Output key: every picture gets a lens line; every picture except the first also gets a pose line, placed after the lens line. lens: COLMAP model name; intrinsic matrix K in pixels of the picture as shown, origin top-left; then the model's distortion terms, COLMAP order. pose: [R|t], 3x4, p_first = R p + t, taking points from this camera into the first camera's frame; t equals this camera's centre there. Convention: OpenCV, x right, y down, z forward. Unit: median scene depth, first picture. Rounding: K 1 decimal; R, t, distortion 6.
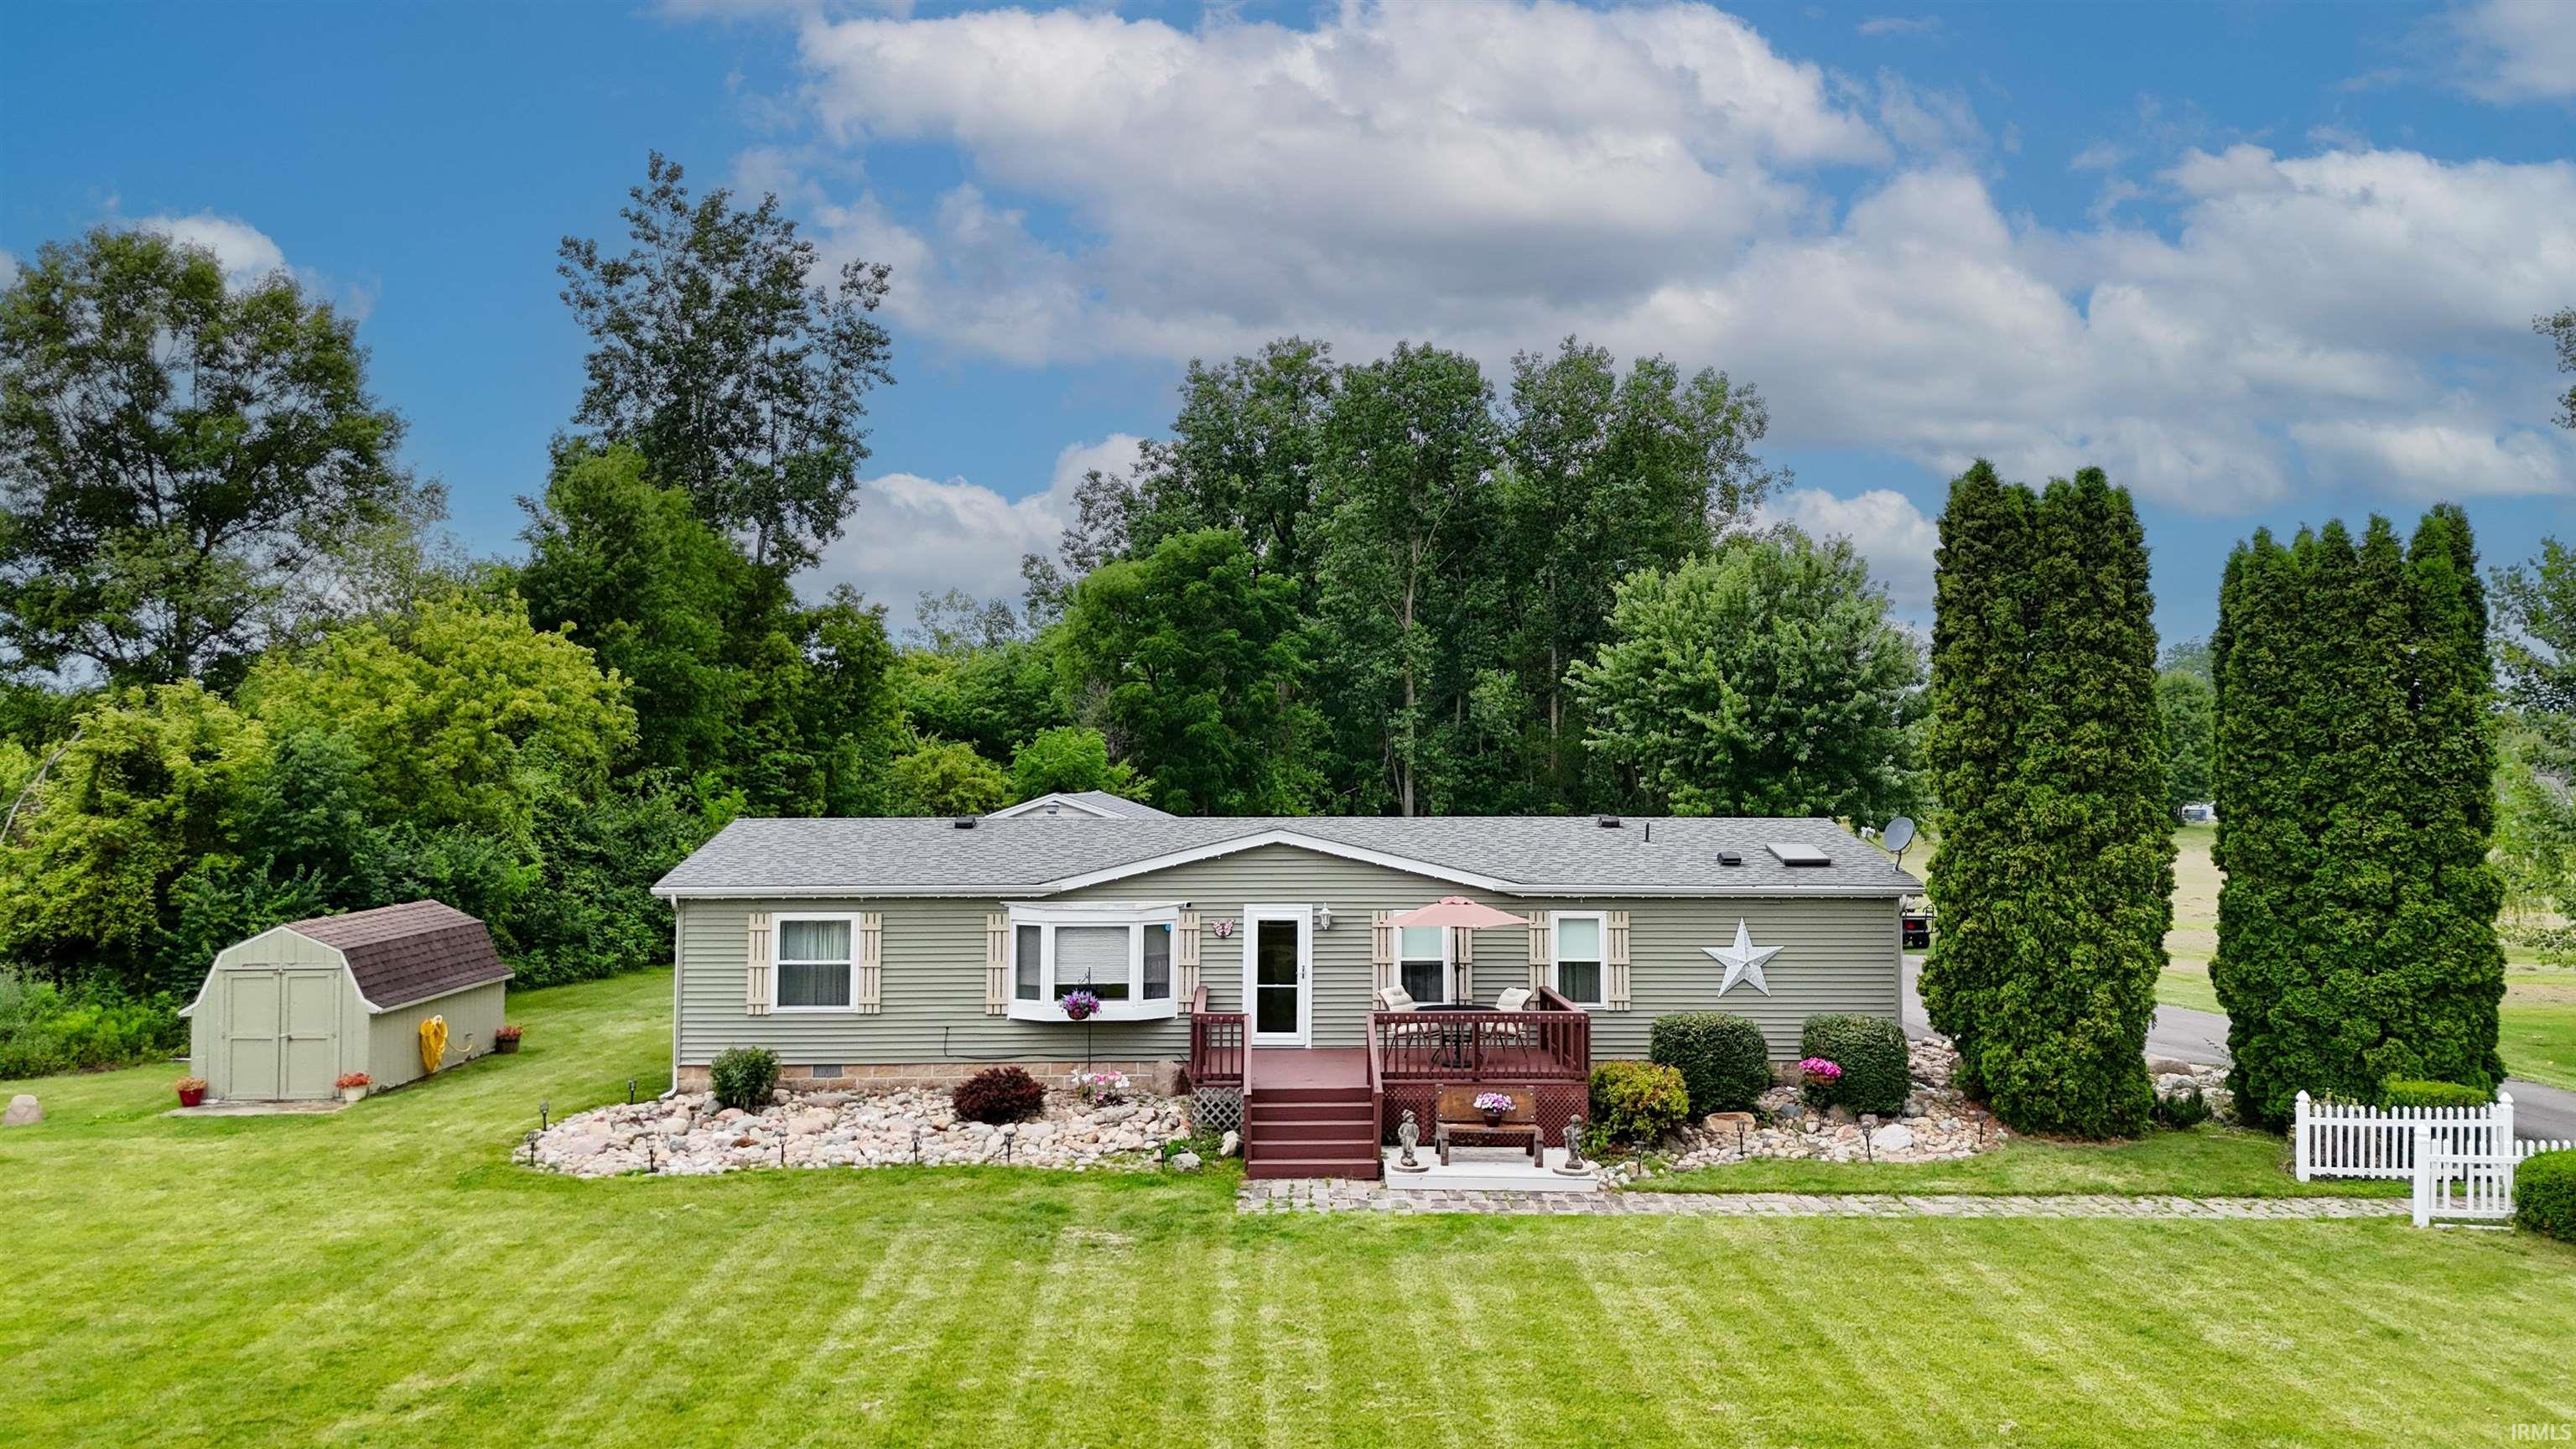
lens RADIAL K [[1889.2, 0, 1301.6], [0, 1889.2, 724.9], [0, 0, 1]] dist [0.055371, -0.025868]
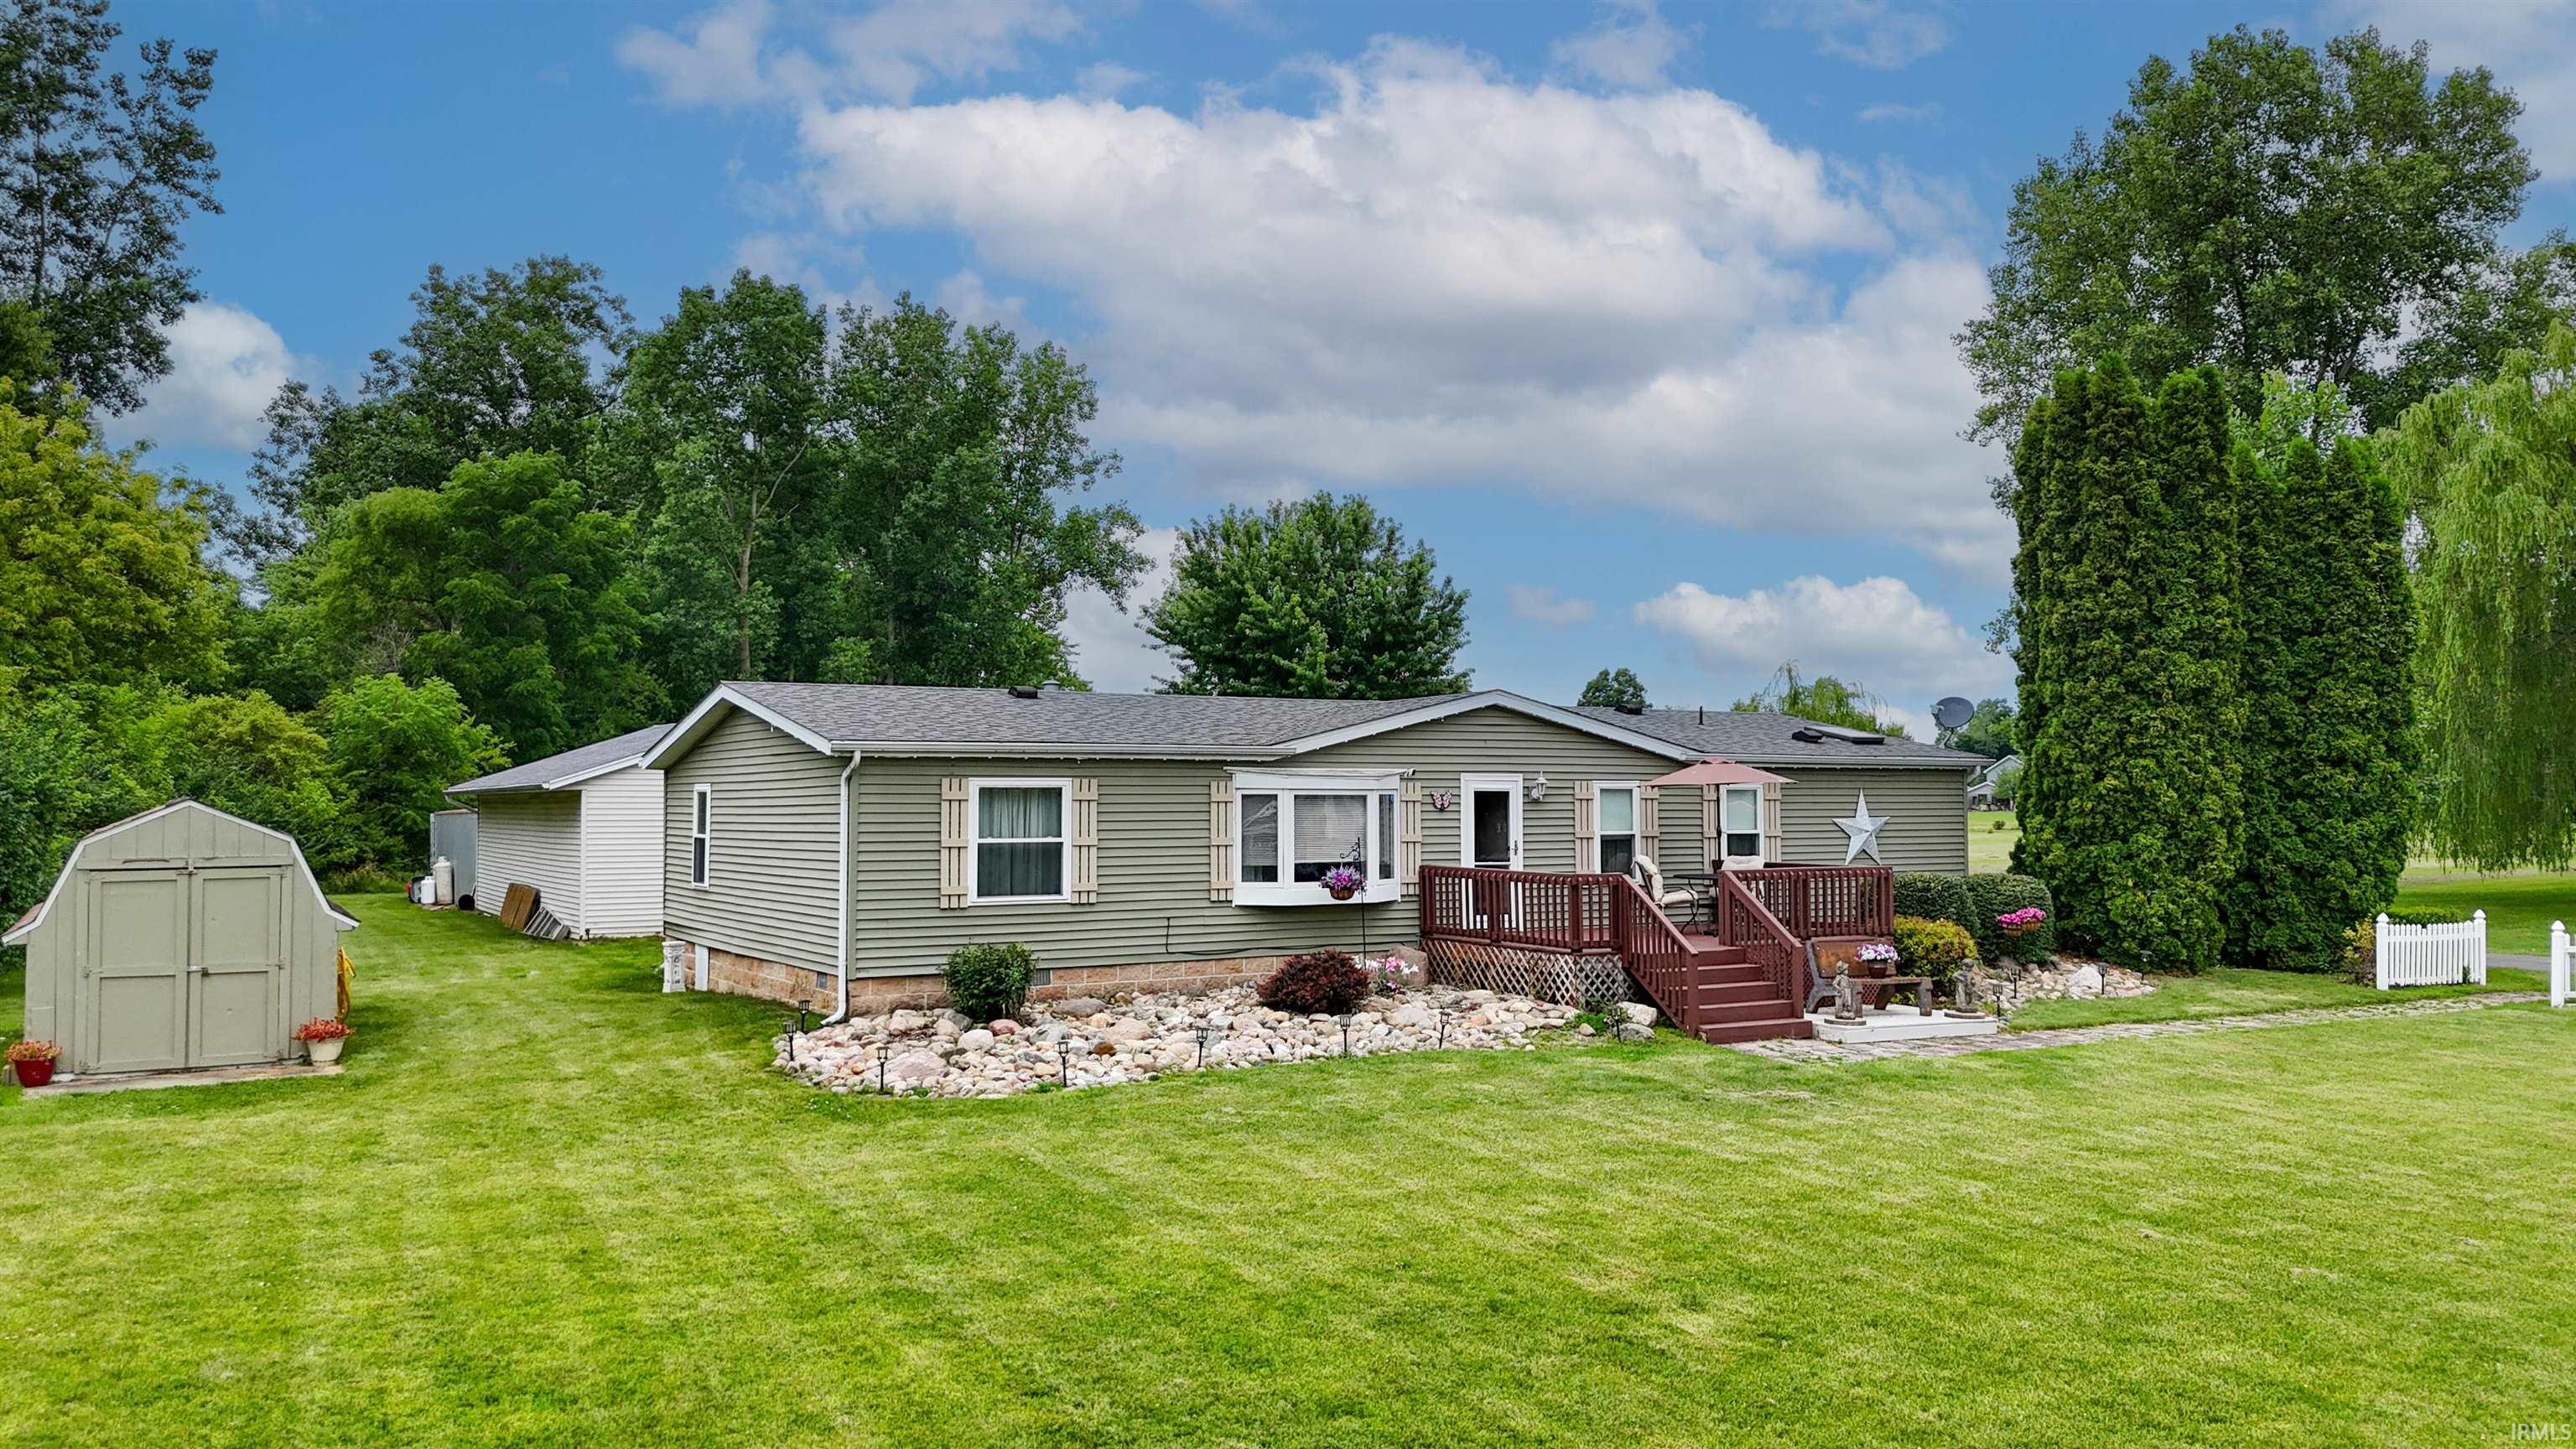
lens RADIAL K [[1889.2, 0, 1278.6], [0, 1889.2, 736.0], [0, 0, 1]] dist [0.055371, -0.025868]
pose [[0.872838, 0.015460, 0.487766, -0.546800], [-0.011669, 0.999873, -0.010811, 0.089380], [-0.487871, 0.003745, 0.872908, 0.267114]]
